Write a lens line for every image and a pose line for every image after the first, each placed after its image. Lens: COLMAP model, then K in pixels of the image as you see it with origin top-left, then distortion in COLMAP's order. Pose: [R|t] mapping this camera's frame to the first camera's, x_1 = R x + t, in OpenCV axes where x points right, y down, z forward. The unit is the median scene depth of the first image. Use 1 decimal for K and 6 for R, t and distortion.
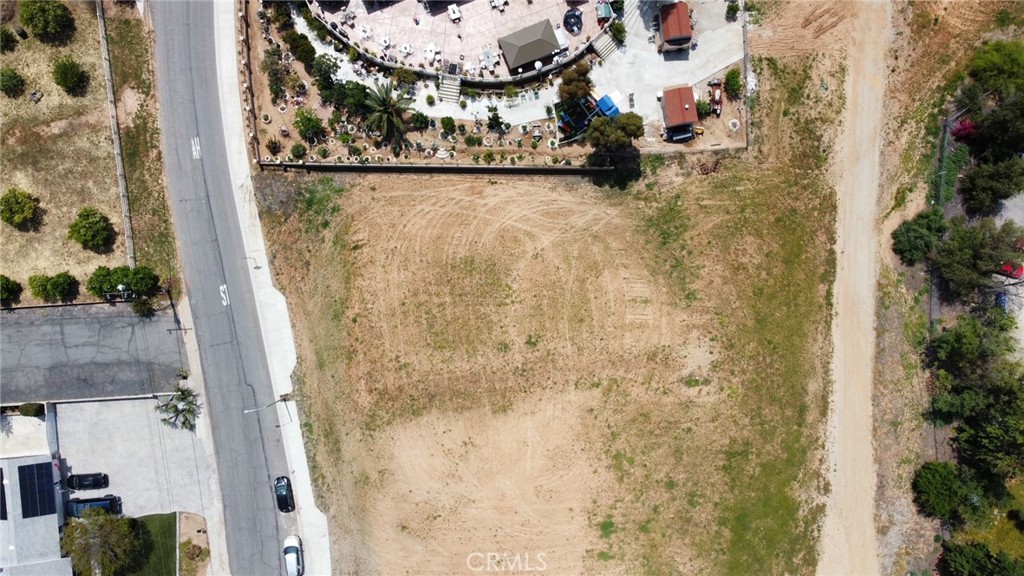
lens RADIAL K [[779.4, 0, 508.9], [0, 779.4, 285.8], [0, 0, 1]] dist [0.000716, -0.007433]
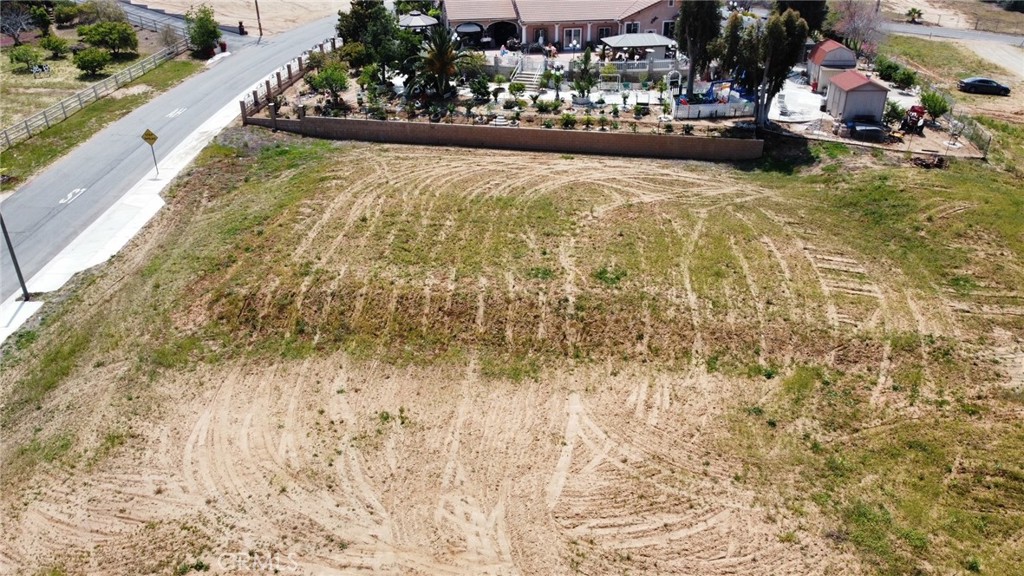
lens RADIAL K [[779.4, 0, 511.7], [0, 779.4, 290.9], [0, 0, 1]] dist [0.000716, -0.007433]
pose [[0.980259, 0.081485, -0.180146, 0.057325], [-0.197590, 0.436570, -0.877704, 0.475813], [0.007127, 0.895973, 0.444052, 0.809214]]
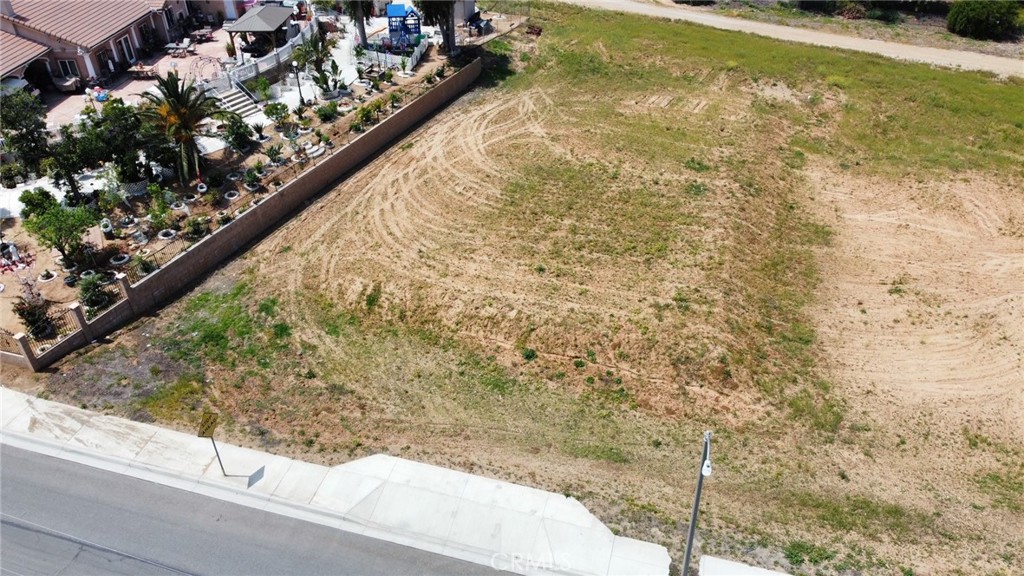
lens RADIAL K [[779.4, 0, 513.1], [0, 779.4, 284.0], [0, 0, 1]] dist [0.000716, -0.007433]
pose [[0.418026, -0.526108, 0.740584, -0.467156], [0.907397, 0.202860, -0.368074, 0.170745], [0.043411, 0.825868, 0.562190, 0.756581]]
